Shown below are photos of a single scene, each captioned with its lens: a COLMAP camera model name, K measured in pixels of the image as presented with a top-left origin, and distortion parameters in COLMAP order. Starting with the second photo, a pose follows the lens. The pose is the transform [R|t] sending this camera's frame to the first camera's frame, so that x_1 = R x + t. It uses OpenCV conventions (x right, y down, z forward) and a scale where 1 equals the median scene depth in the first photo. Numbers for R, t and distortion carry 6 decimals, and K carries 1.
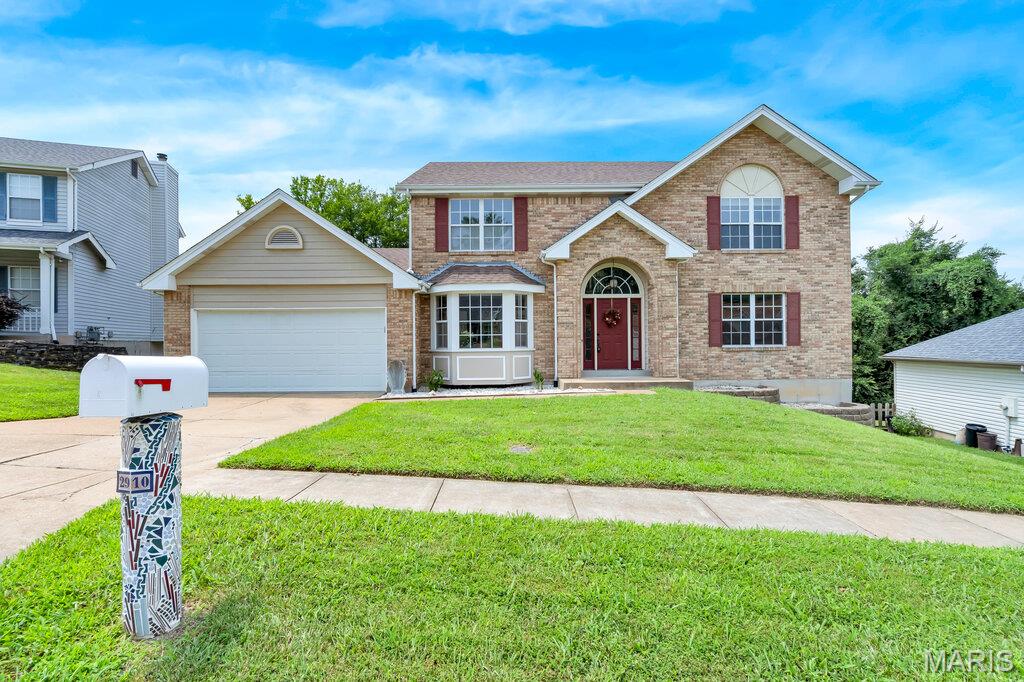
lens RADIAL K [[469.4, 0, 512.6], [0, 469.4, 343.0], [0, 0, 1]] dist [-0.004211, 0.001483]
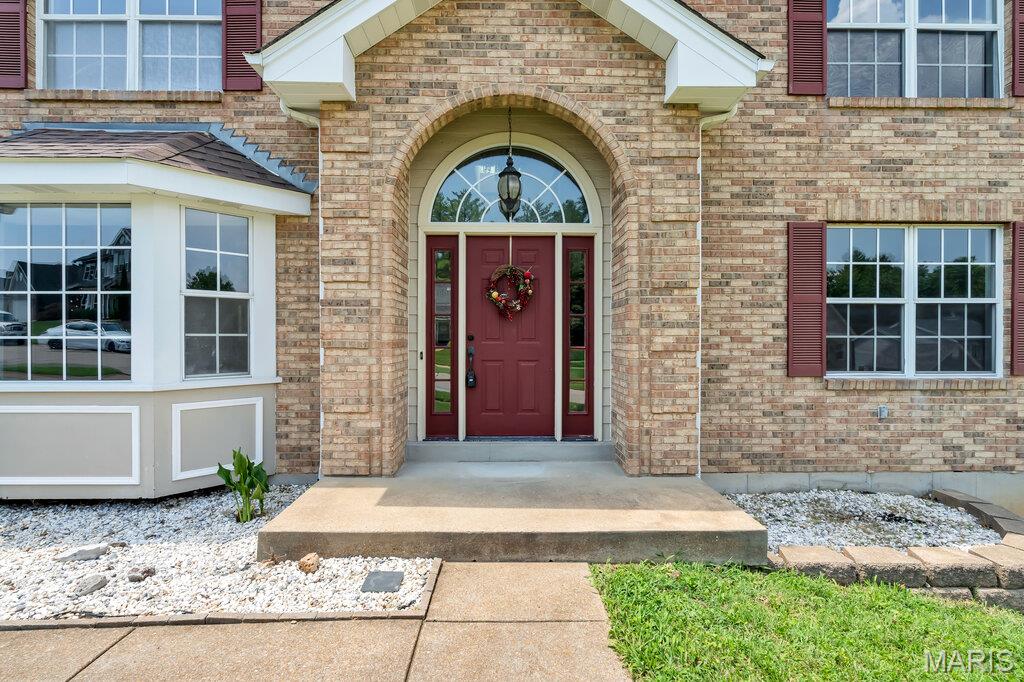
lens RADIAL K [[469.4, 0, 511.2], [0, 469.4, 341.8], [0, 0, 1]] dist [-0.004211, 0.001483]
pose [[0.999945, 0.010424, 0.000891, 0.214394], [-0.010431, 0.999907, 0.008766, -0.018900], [-0.000800, -0.008775, 0.999961, 0.653947]]
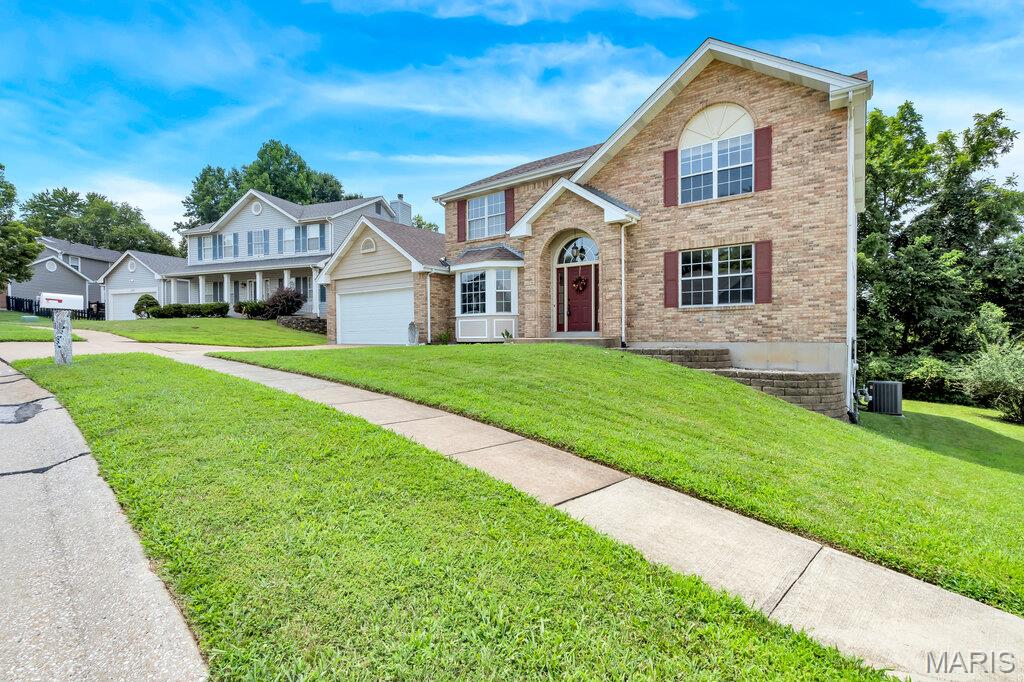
lens RADIAL K [[469.4, 0, 513.2], [0, 469.4, 341.7], [0, 0, 1]] dist [-0.004211, 0.001483]
pose [[0.795782, 0.011901, -0.605467, 0.757995], [0.000985, 0.999780, 0.020945, 0.058070], [0.605583, -0.017264, 0.795595, 0.036230]]
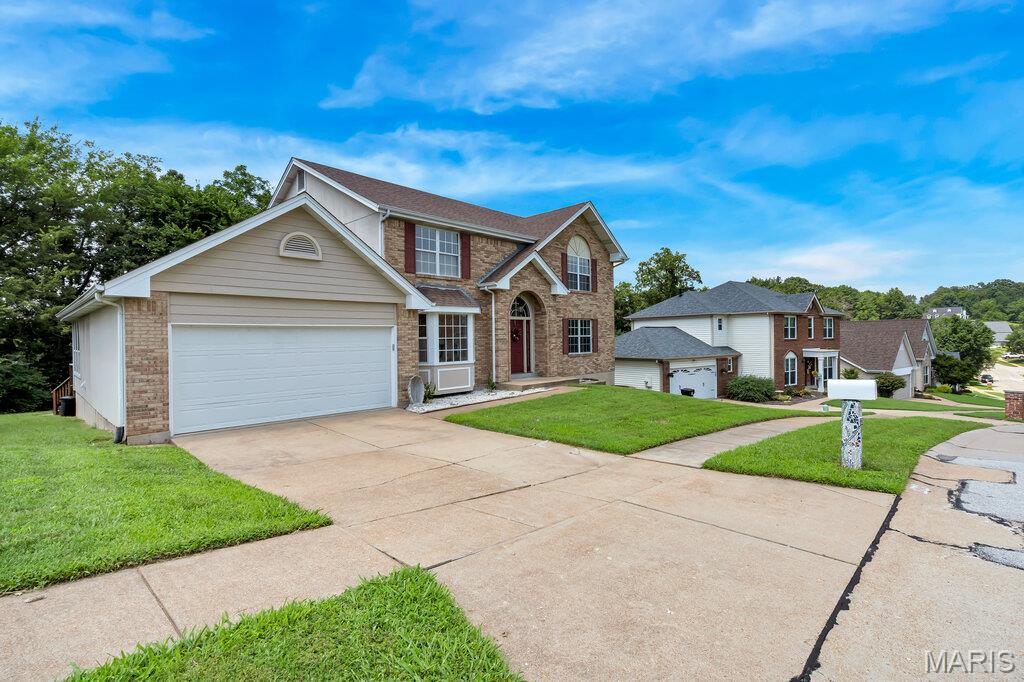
lens RADIAL K [[469.4, 0, 515.6], [0, 469.4, 344.2], [0, 0, 1]] dist [-0.004211, 0.001483]
pose [[0.693714, -0.011066, 0.720165, -0.752816], [0.006930, 0.999938, 0.008689, -0.038217], [-0.720217, -0.001037, 0.693748, 0.078845]]
